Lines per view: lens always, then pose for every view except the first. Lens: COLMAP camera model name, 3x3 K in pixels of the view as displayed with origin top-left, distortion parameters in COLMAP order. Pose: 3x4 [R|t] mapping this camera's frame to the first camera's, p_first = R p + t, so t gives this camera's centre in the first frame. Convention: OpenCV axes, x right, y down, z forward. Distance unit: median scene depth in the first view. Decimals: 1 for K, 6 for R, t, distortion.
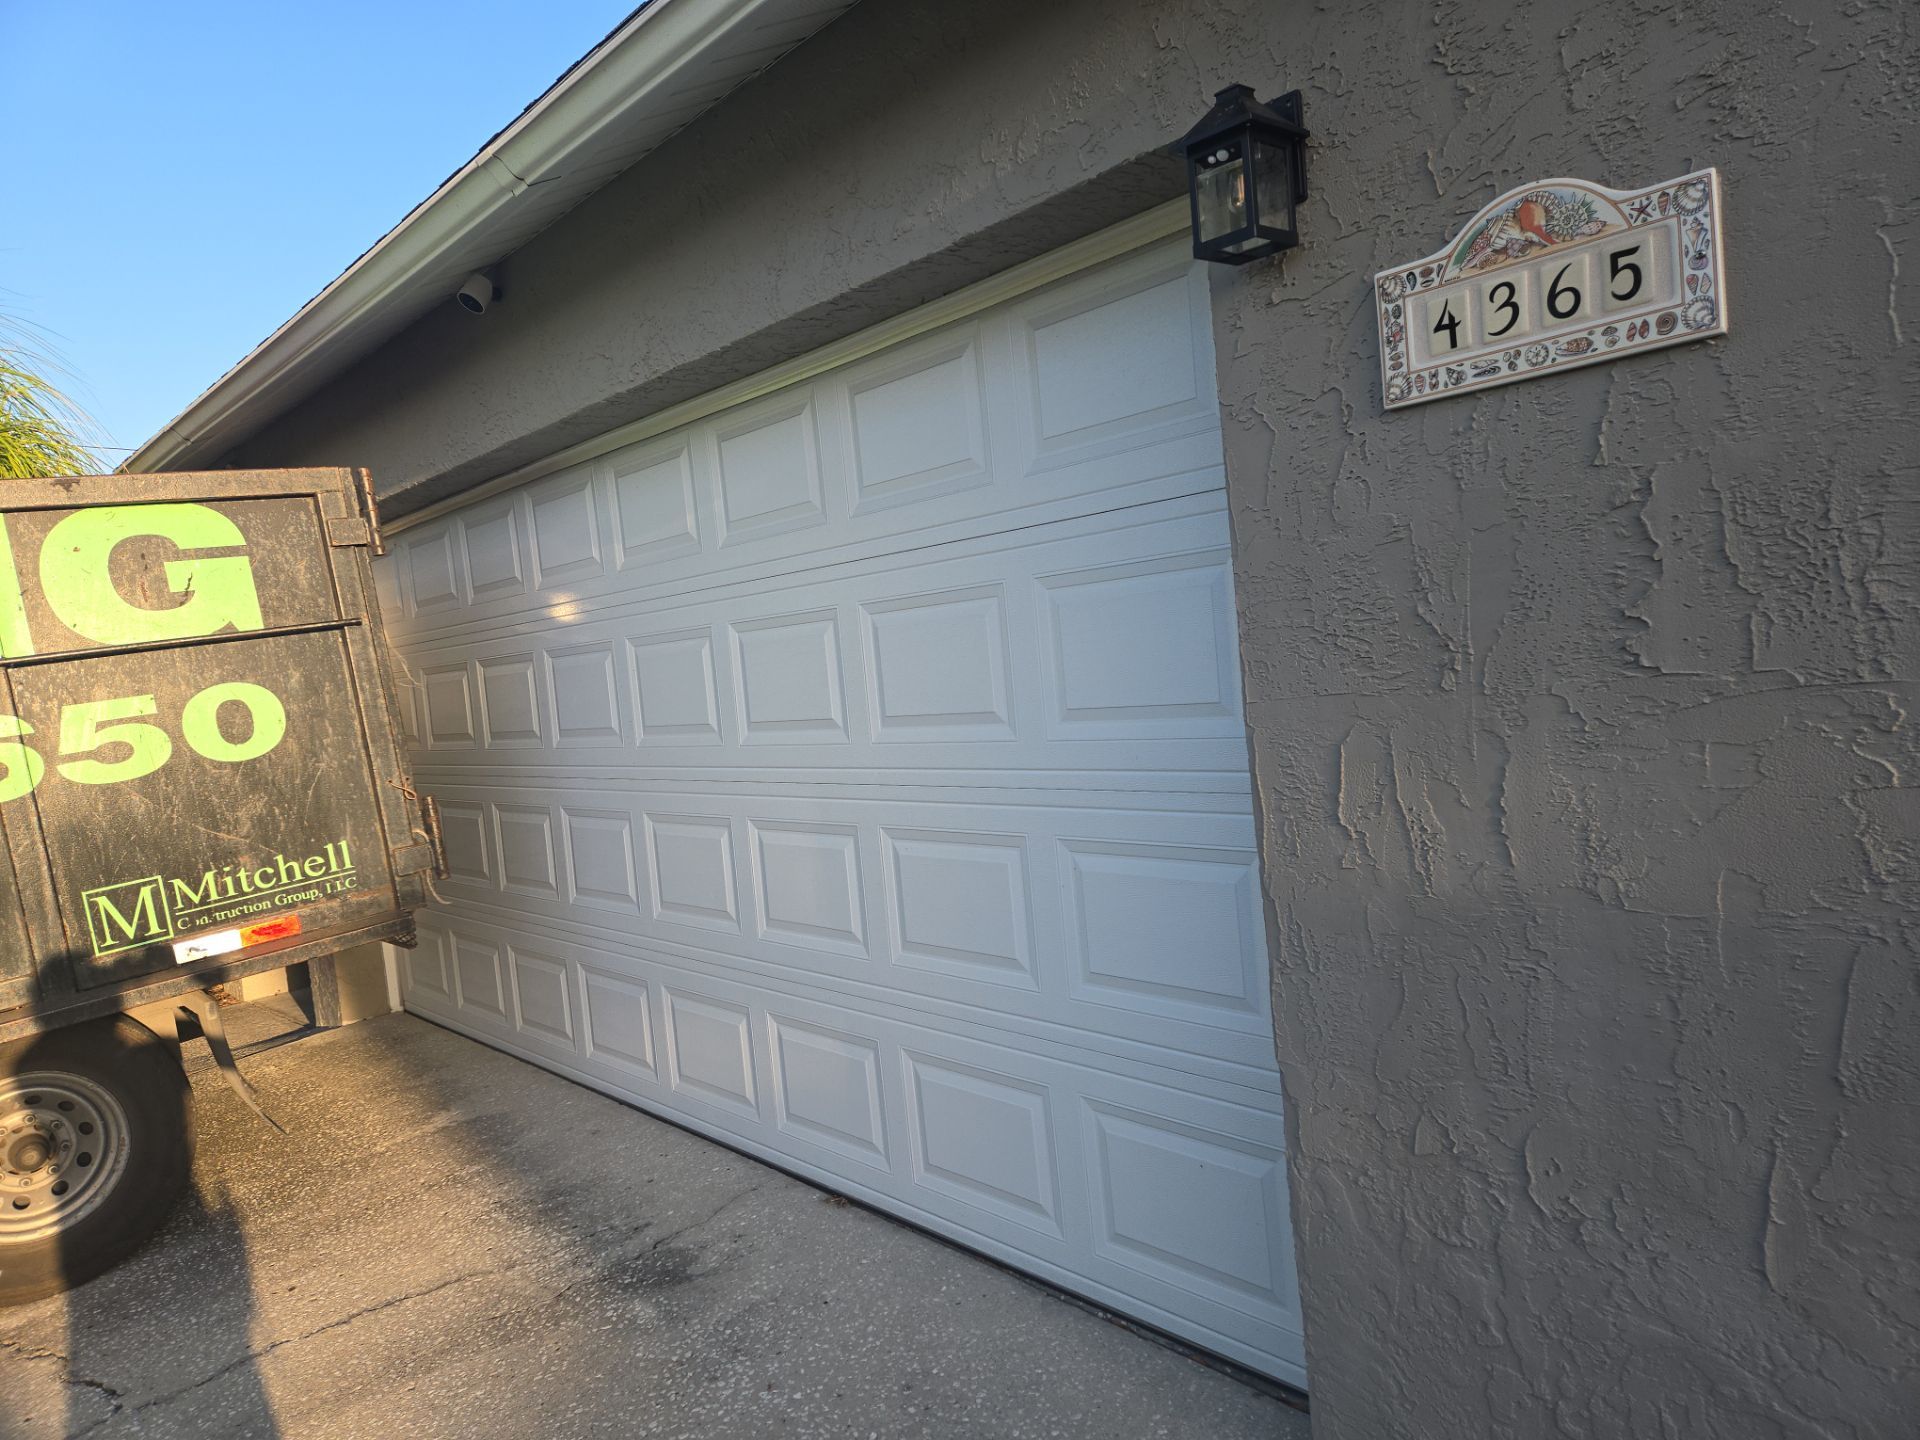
lens RADIAL K [[1251.6, 0, 962.4], [0, 1251.6, 739.2], [0, 0, 1]] dist [0.070566, -0.062208]
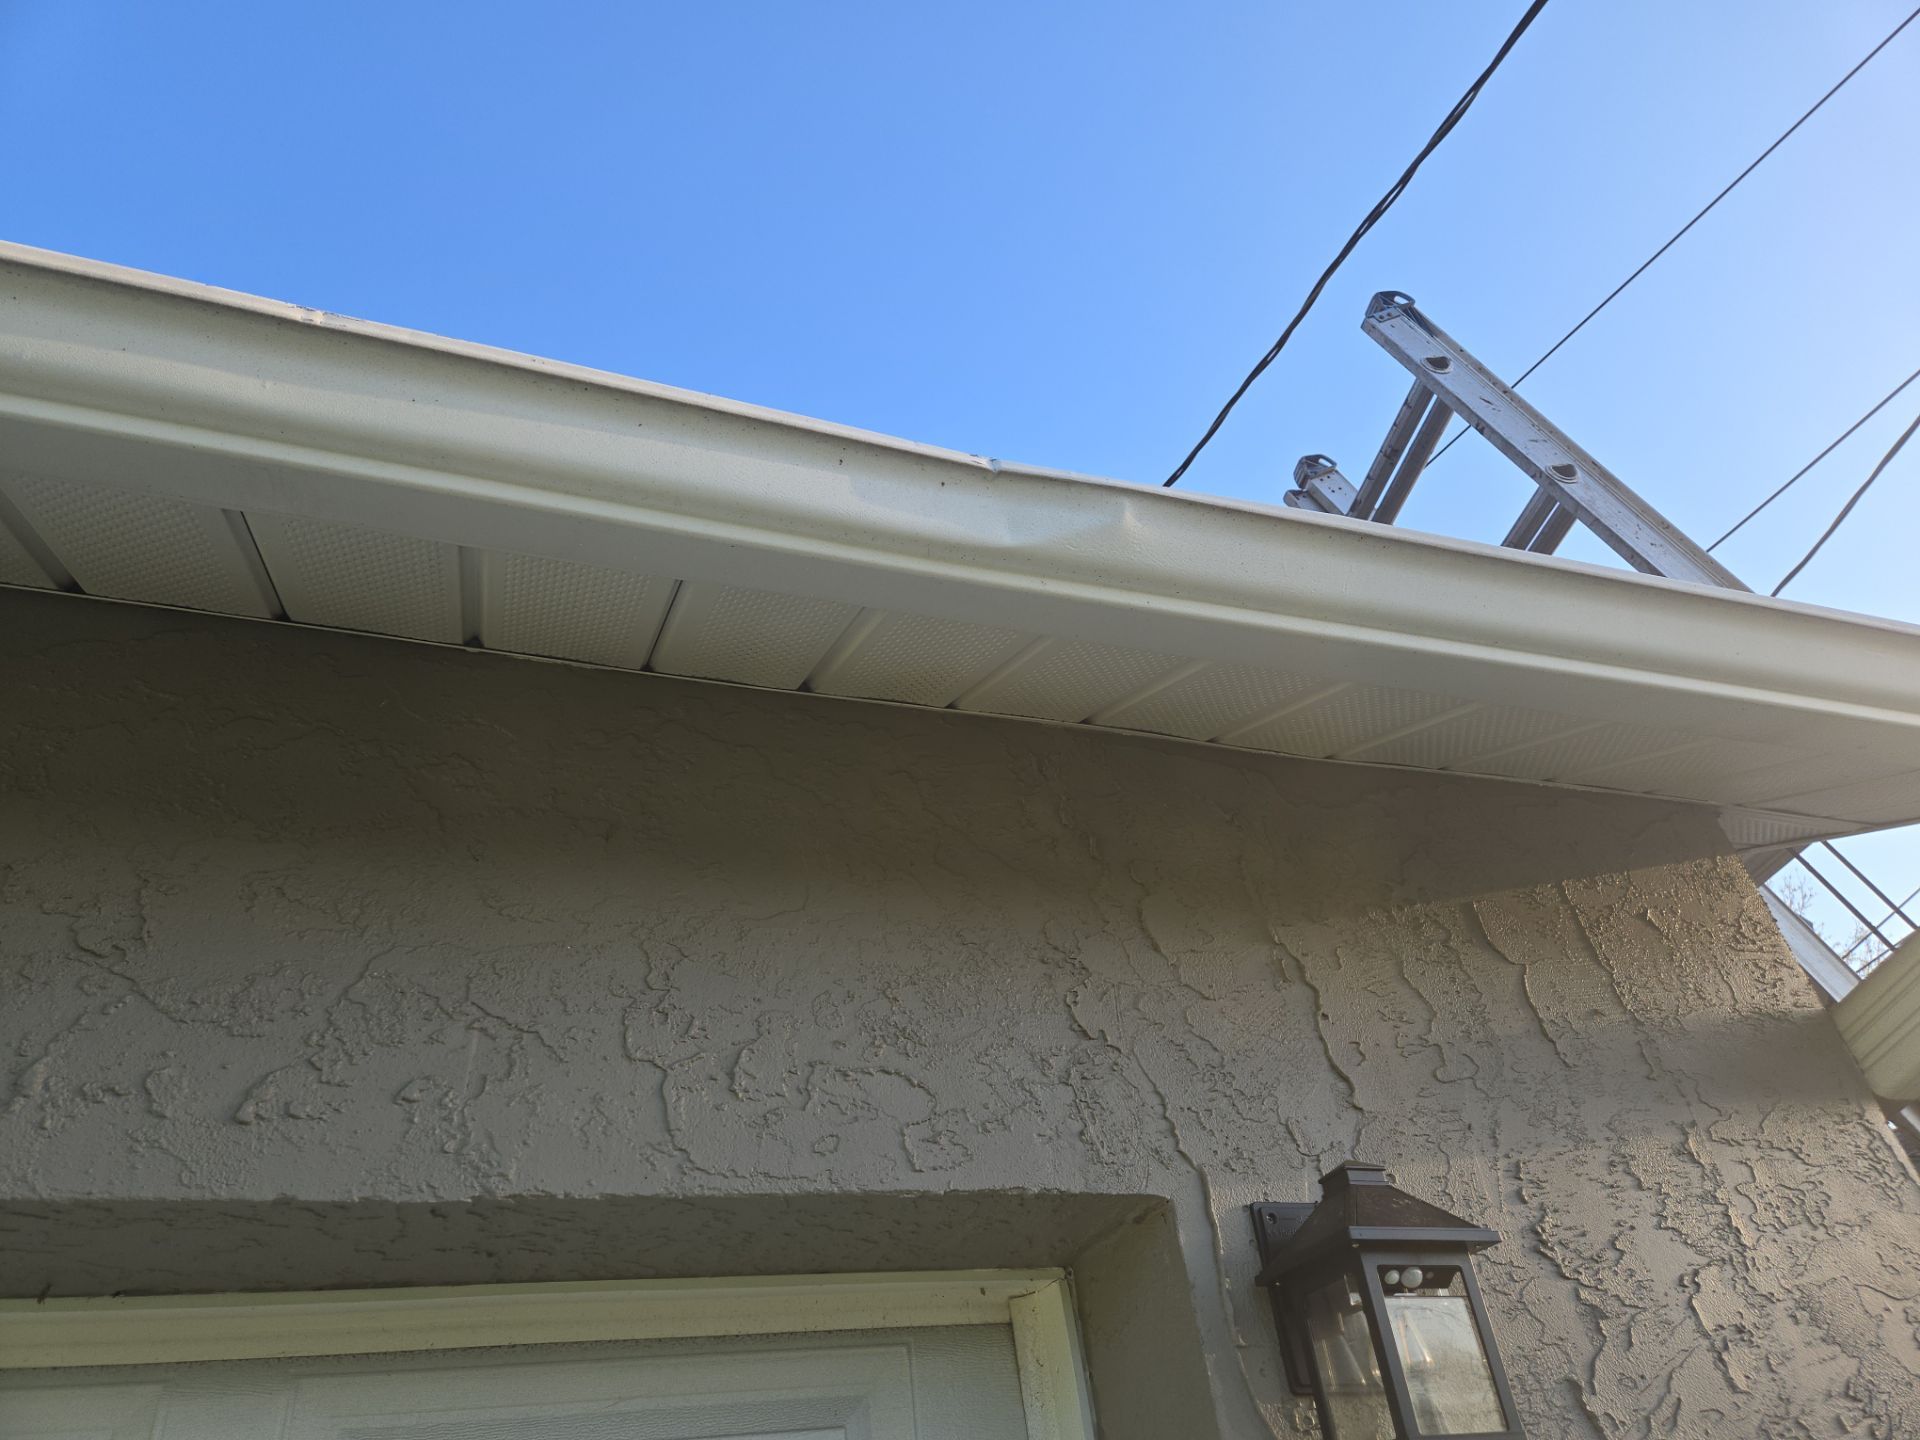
lens RADIAL K [[1238.3, 0, 950.0], [0, 1238.3, 728.7], [0, 0, 1]] dist [0.073078, -0.064429]
pose [[0.403889, 0.592567, 0.696949, -0.264953], [0.134894, 0.714947, -0.686043, -0.185218], [-0.904808, 0.371100, 0.208825, 0.643445]]
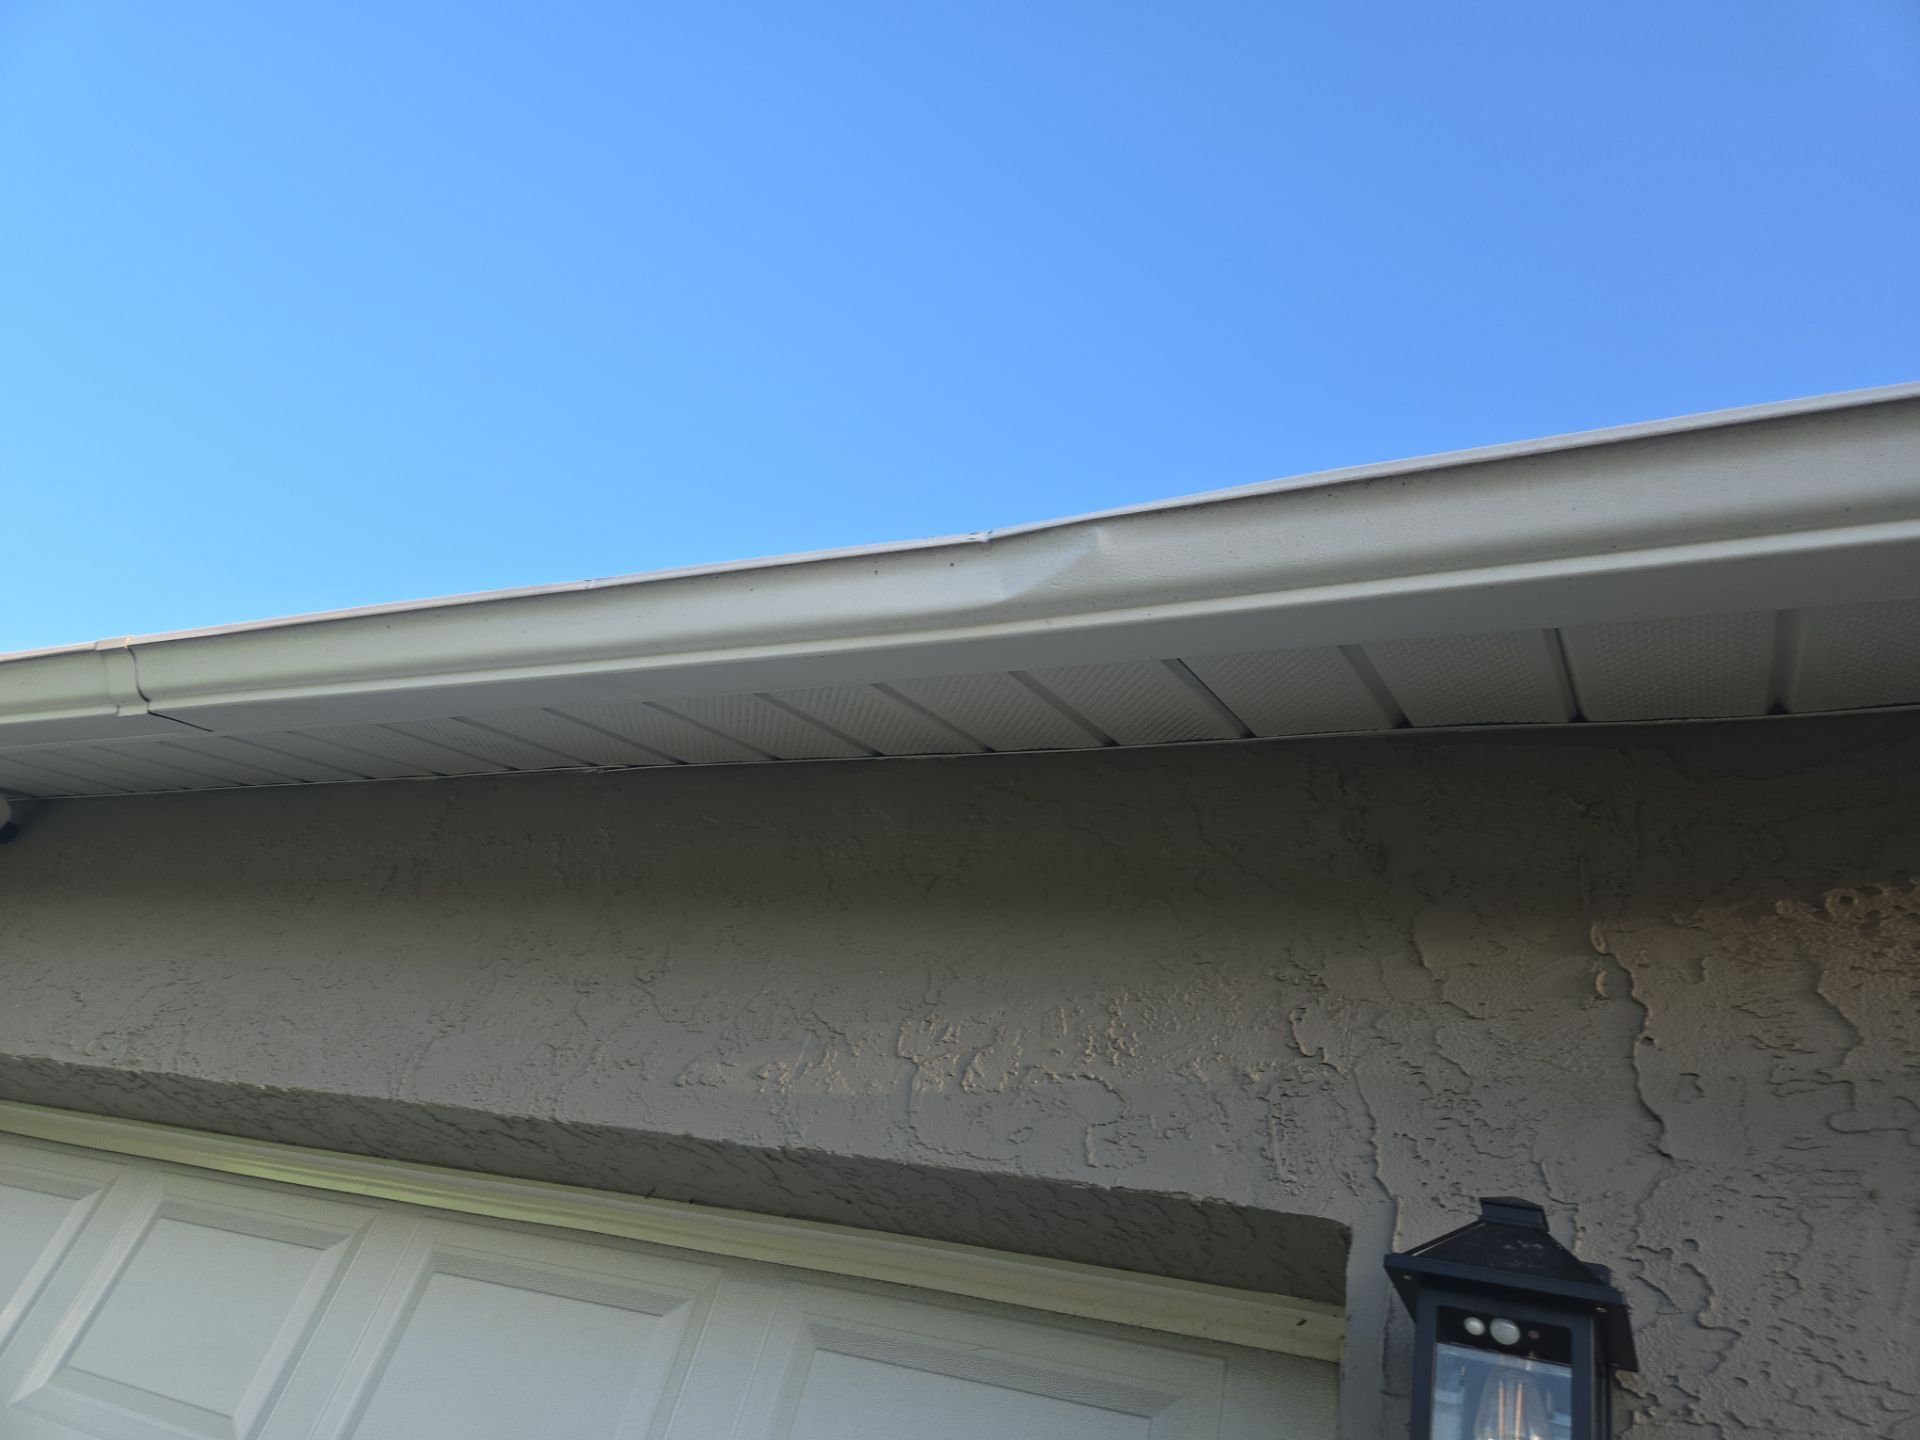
lens RADIAL K [[1251.6, 0, 962.4], [0, 1251.6, 739.2], [0, 0, 1]] dist [0.070566, -0.062208]
pose [[0.852506, 0.507468, 0.125337, -0.086218], [-0.315094, 0.690217, -0.651395, -0.161245], [-0.417072, 0.515825, 0.748315, 0.410478]]
